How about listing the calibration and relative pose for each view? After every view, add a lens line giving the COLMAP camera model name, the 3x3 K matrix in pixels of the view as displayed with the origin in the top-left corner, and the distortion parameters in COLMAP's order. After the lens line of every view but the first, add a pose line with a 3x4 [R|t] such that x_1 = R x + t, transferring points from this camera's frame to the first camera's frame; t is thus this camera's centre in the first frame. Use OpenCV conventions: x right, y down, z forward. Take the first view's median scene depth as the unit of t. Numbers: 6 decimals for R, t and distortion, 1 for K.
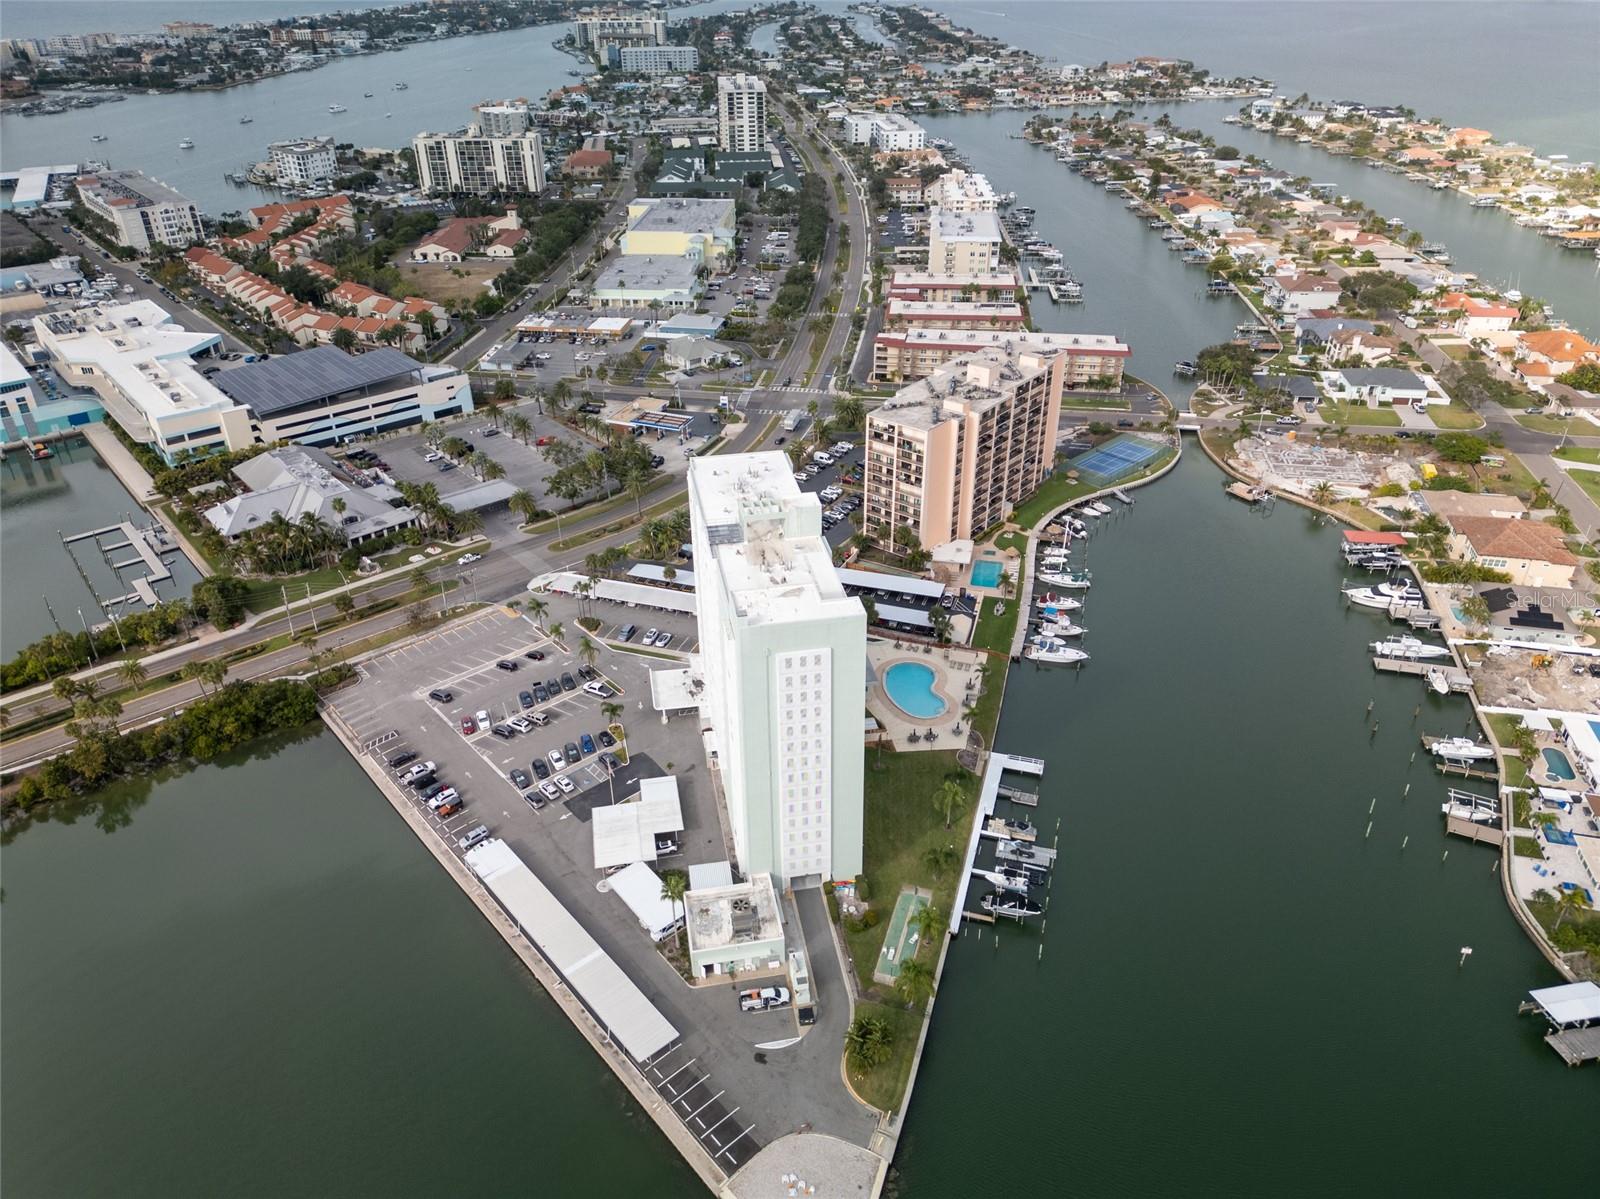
lens RADIAL K [[1117.0, 0, 794.6], [0, 1117.0, 597.3], [0, 0, 1]] dist [0.065736, -0.064343]
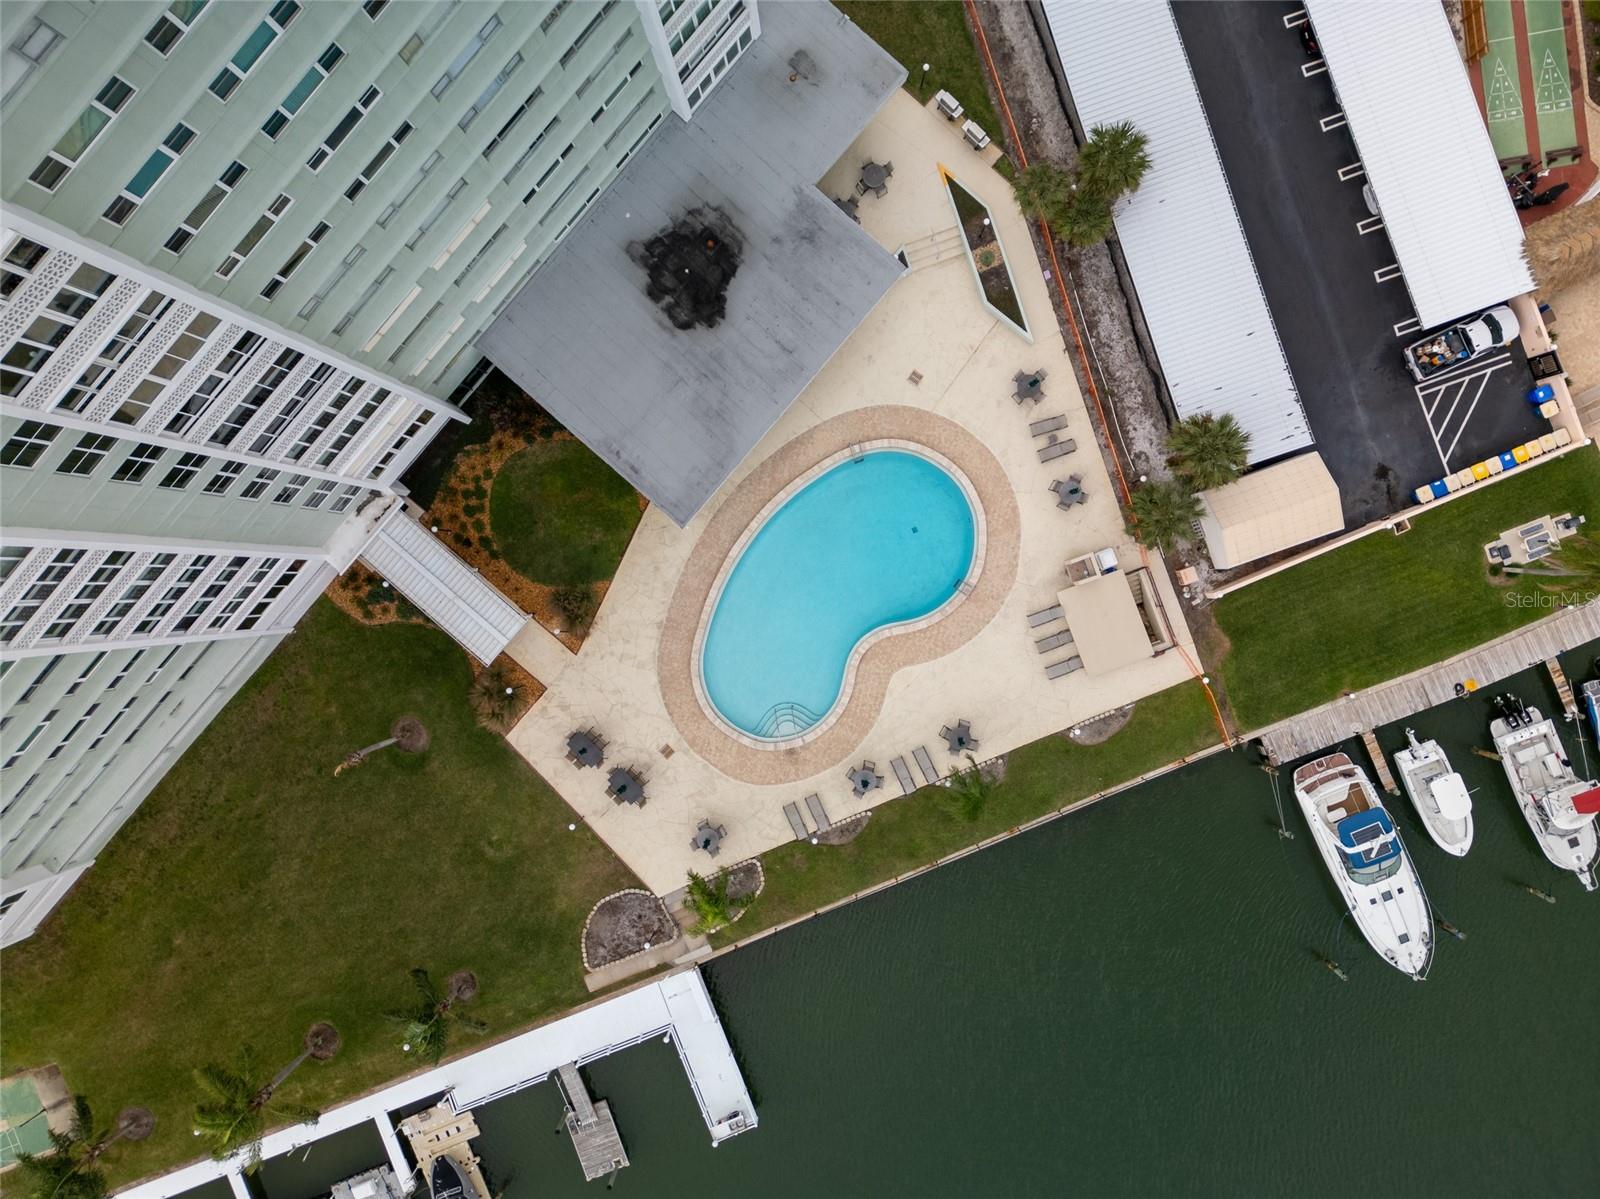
lens RADIAL K [[1117.0, 0, 794.6], [0, 1117.0, 597.3], [0, 0, 1]] dist [0.065736, -0.064343]
pose [[0.628181, 0.777015, 0.040452, 0.073634], [-0.381881, 0.262601, 0.886119, -0.133630], [0.677905, -0.572091, 0.461689, 0.698595]]
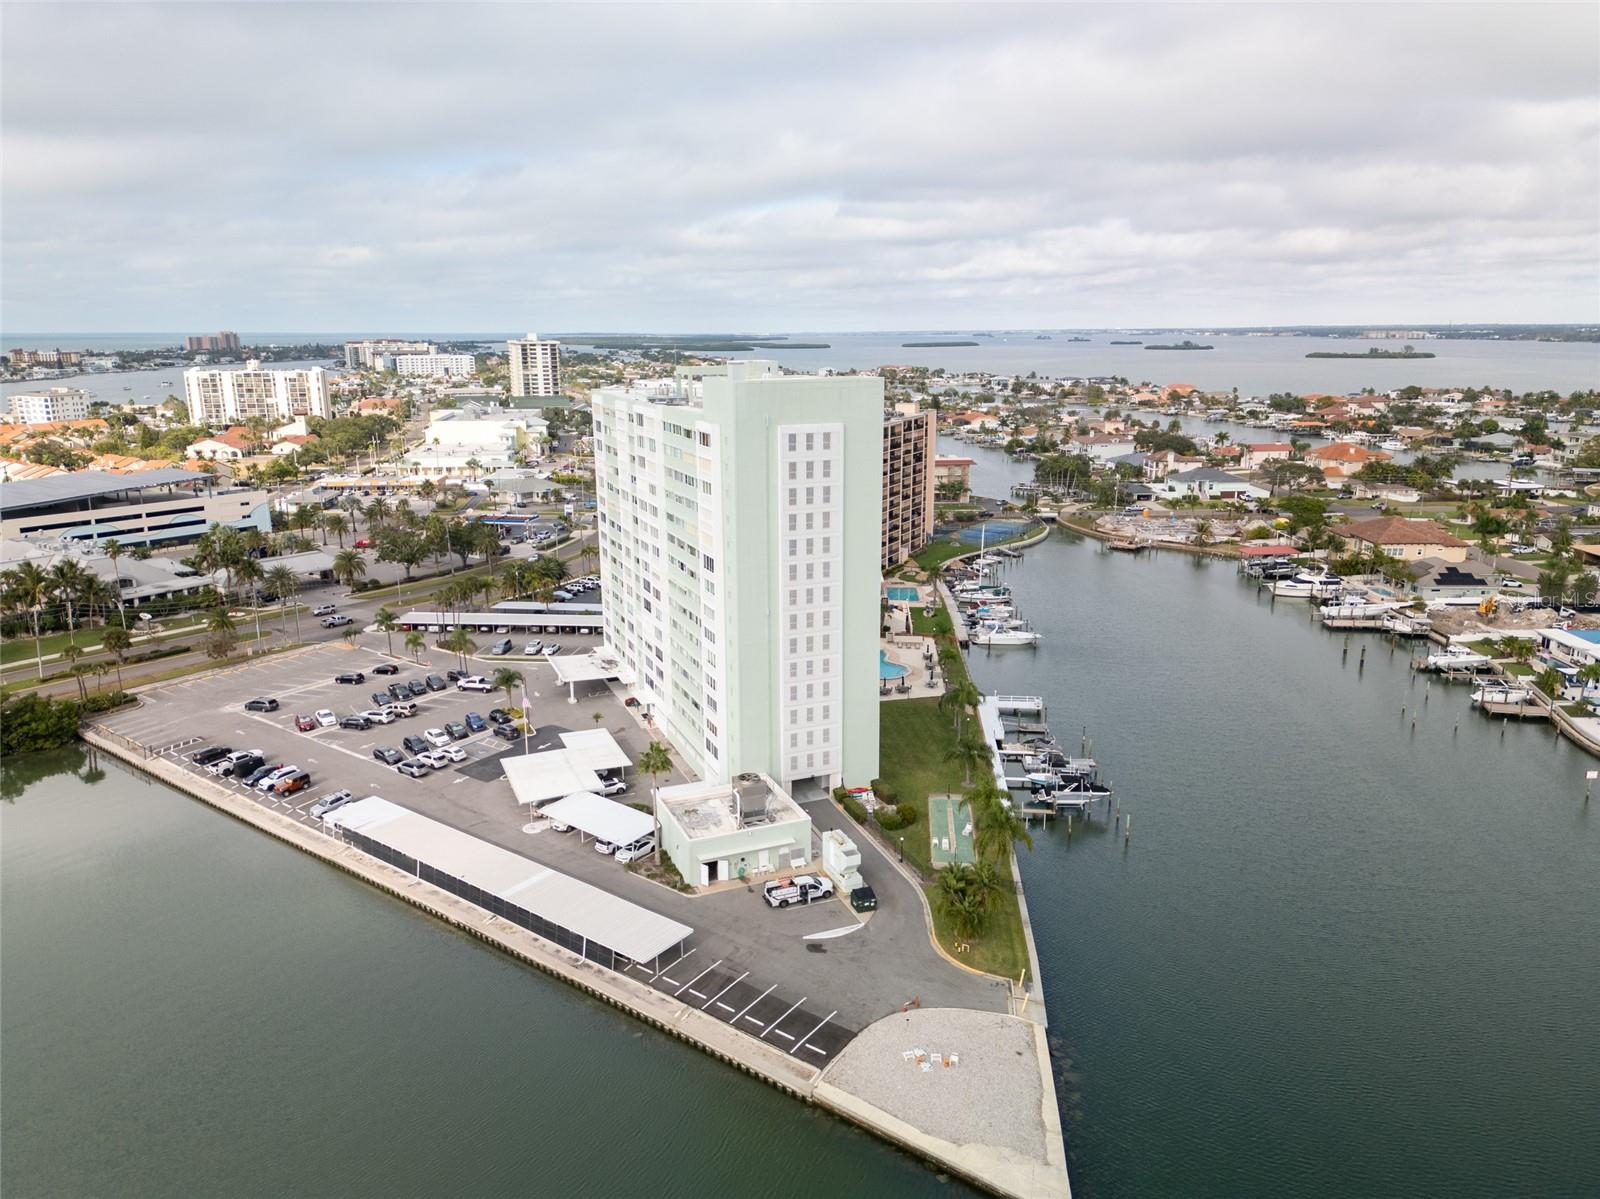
lens RADIAL K [[1117.0, 0, 794.6], [0, 1117.0, 597.3], [0, 0, 1]] dist [0.065736, -0.064343]
pose [[0.977731, -0.040647, 0.205889, -0.095826], [0.098059, 0.955867, -0.276954, 0.214563], [-0.185545, 0.290976, 0.938566, 0.162077]]
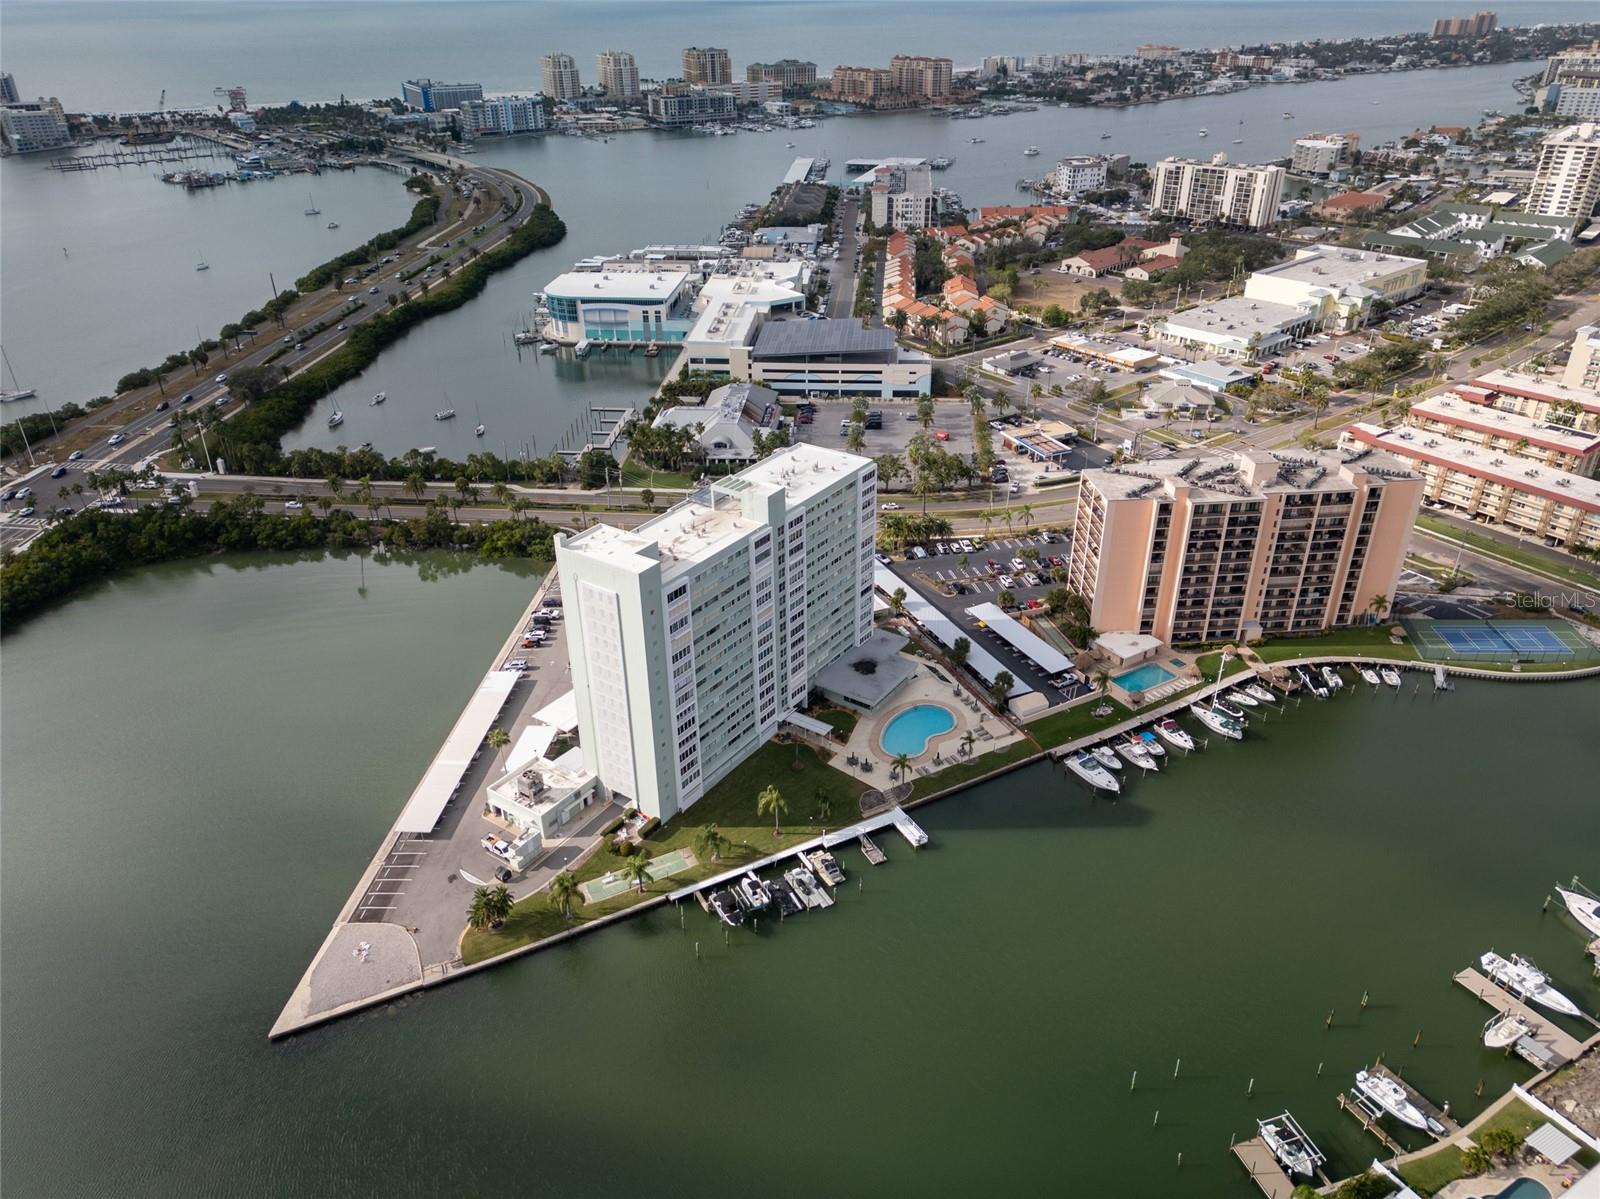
lens RADIAL K [[1117.0, 0, 794.6], [0, 1117.0, 597.3], [0, 0, 1]] dist [0.065736, -0.064343]
pose [[0.706796, 0.340886, -0.619868, 0.486814], [-0.352453, 0.929431, 0.109246, -0.077465], [0.613365, 0.141260, 0.777065, 0.125919]]
